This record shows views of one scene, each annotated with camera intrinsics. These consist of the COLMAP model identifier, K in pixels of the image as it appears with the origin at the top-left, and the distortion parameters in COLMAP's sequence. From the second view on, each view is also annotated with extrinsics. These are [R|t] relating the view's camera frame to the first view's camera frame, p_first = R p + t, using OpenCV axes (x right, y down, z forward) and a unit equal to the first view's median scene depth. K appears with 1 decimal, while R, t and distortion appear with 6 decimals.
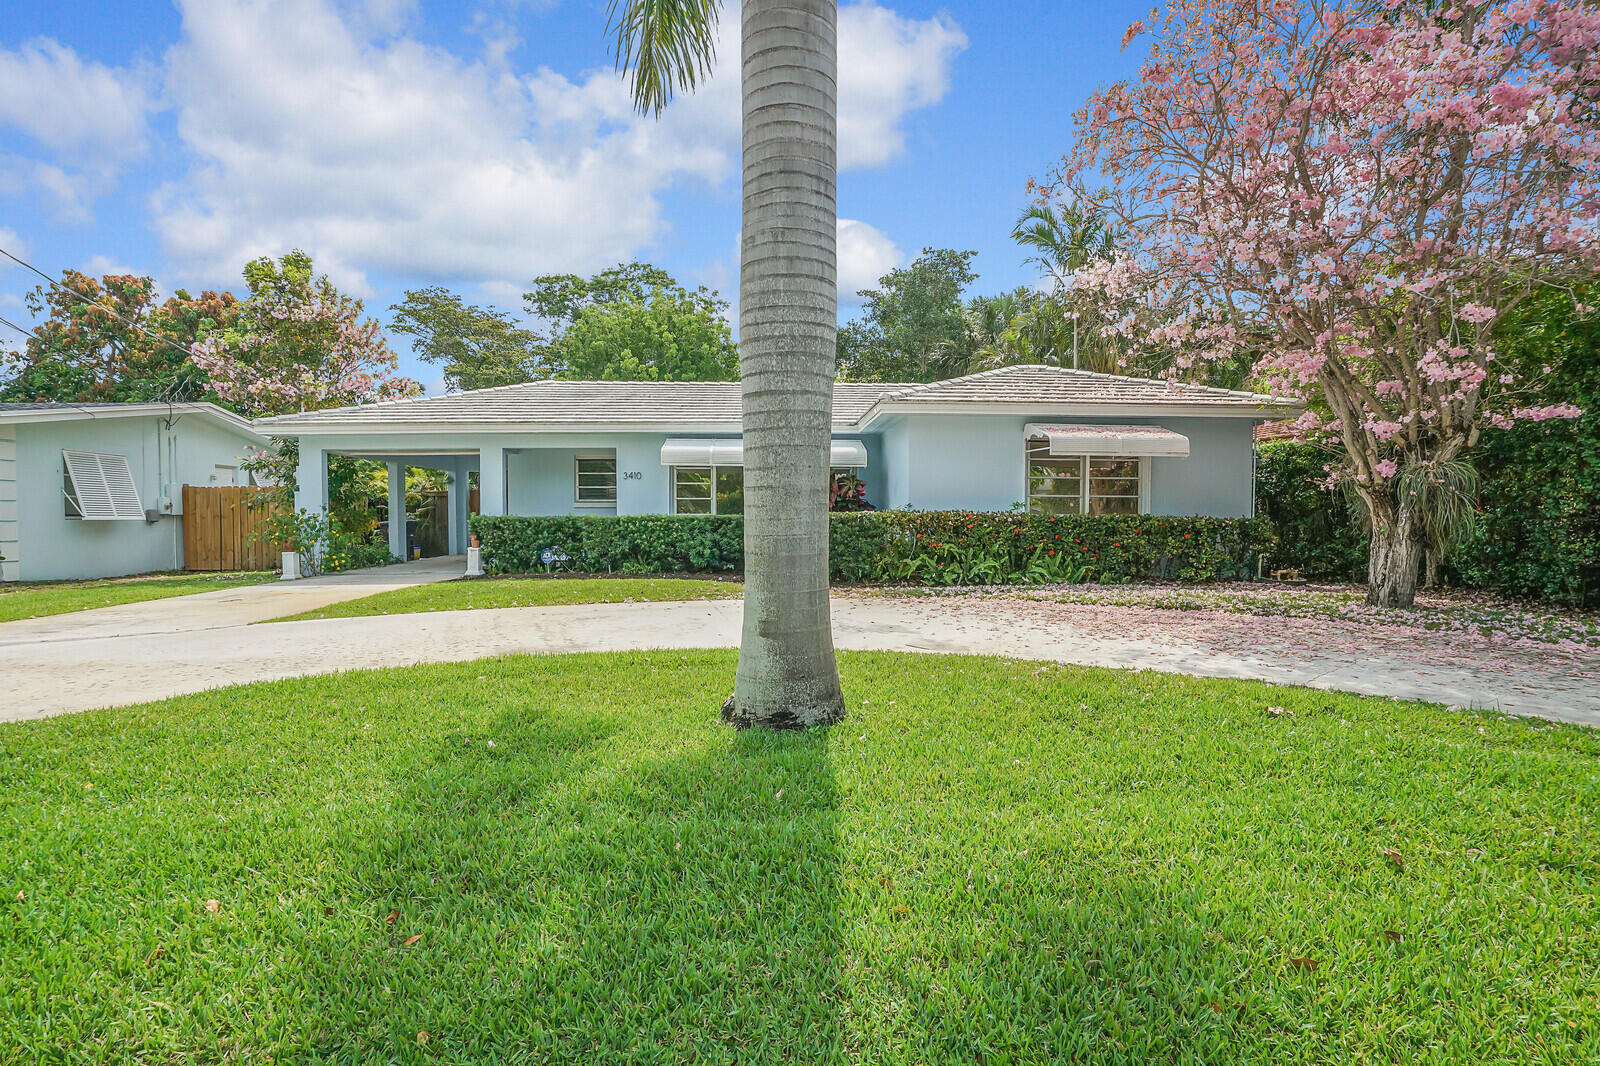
lens RADIAL K [[745.8, 0, 787.2], [0, 745.8, 535.6], [0, 0, 1]] dist [-0.052991, 0.021440]
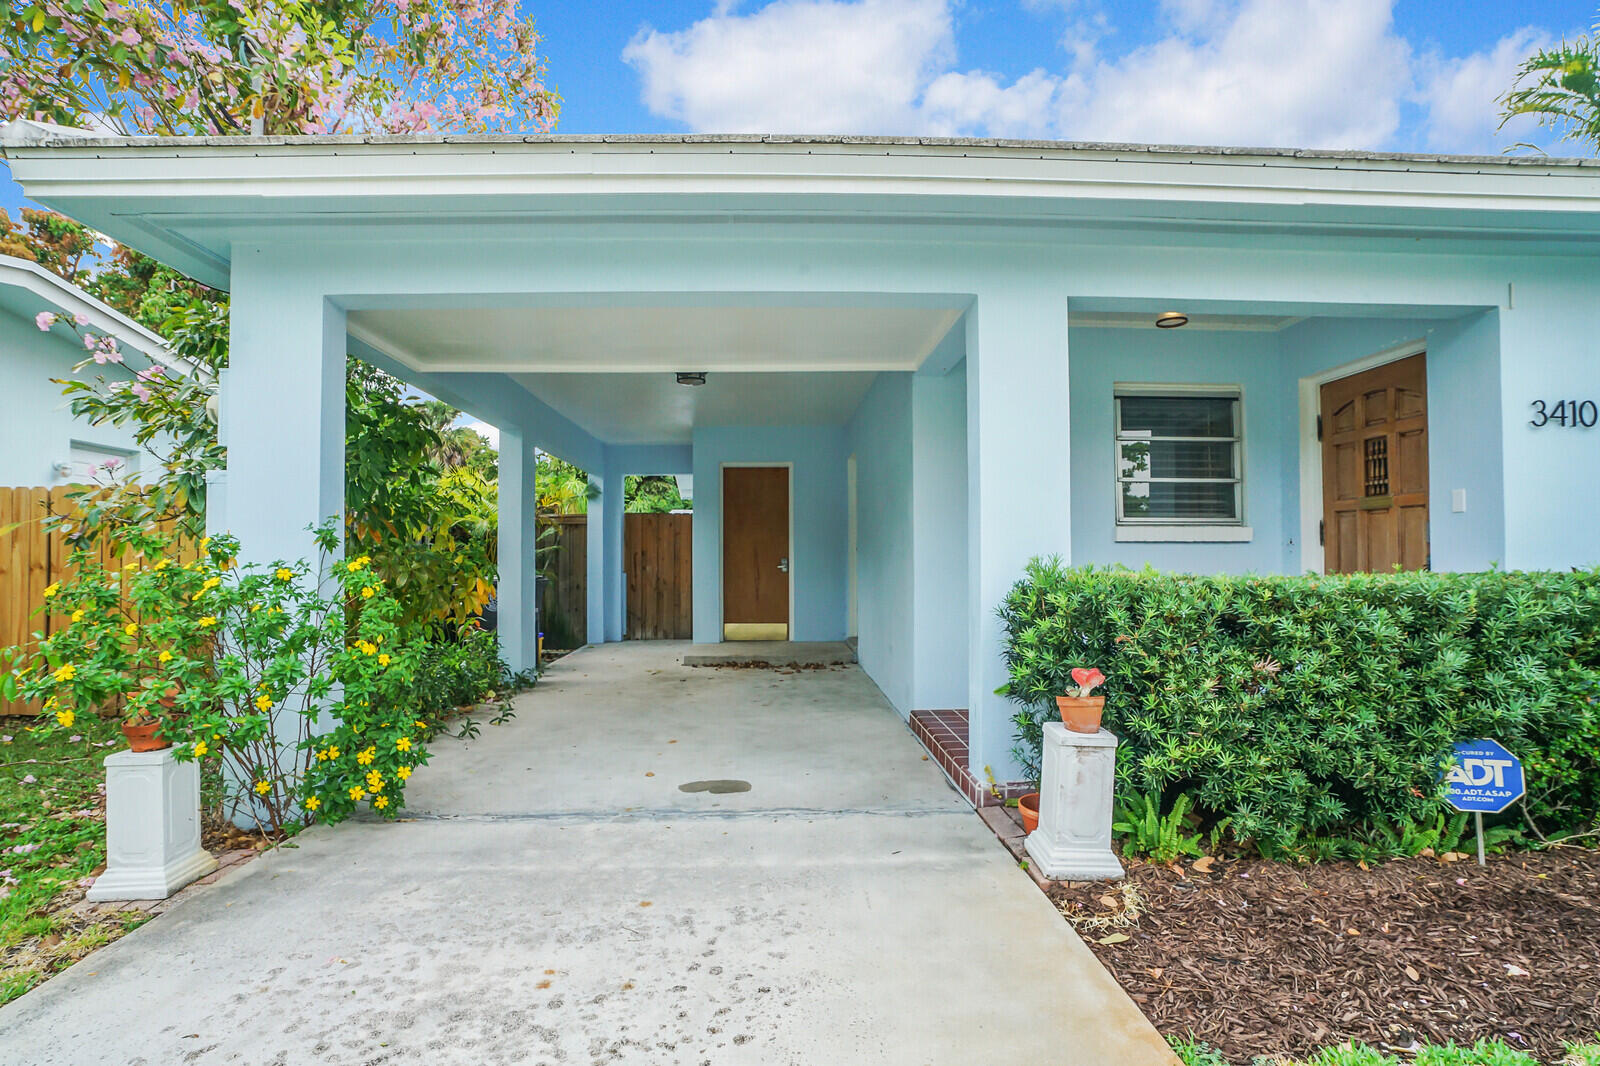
lens RADIAL K [[745.8, 0, 787.2], [0, 745.8, 535.6], [0, 0, 1]] dist [-0.052991, 0.021440]
pose [[0.999961, 0.001217, -0.008776, -0.483040], [-0.001760, 0.998068, -0.062112, -0.024317], [0.008684, 0.062125, 0.998031, 0.767815]]
